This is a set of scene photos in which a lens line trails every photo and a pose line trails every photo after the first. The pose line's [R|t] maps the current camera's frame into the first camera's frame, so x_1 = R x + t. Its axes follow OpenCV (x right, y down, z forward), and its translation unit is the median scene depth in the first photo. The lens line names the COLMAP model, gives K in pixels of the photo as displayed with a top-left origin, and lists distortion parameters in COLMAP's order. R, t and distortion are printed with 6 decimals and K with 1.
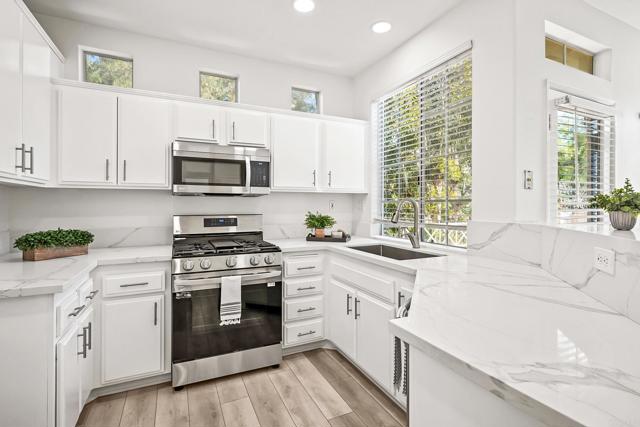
lens RADIAL K [[307.3, 0, 319.2], [0, 307.3, 208.1], [0, 0, 1]] dist [-0.006041, -0.000645]
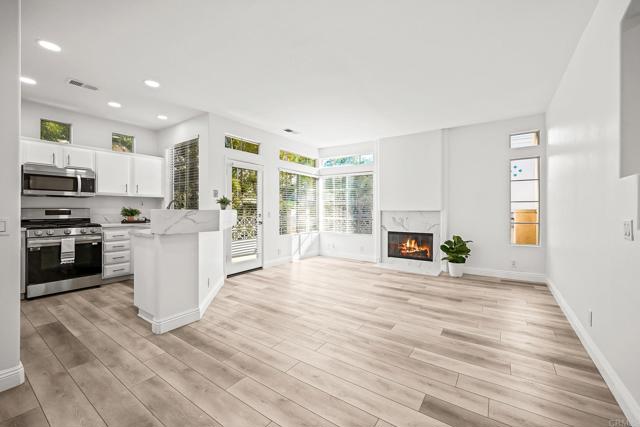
lens RADIAL K [[261.8, 0, 306.1], [0, 261.8, 209.1], [0, 0, 1]] dist [0.000304, 0.001183]
pose [[0.881705, 0.000251, 0.471800, 0.212998], [0.004270, 0.999955, -0.008512, 0.047705], [-0.471781, 0.009520, 0.881664, -0.965537]]
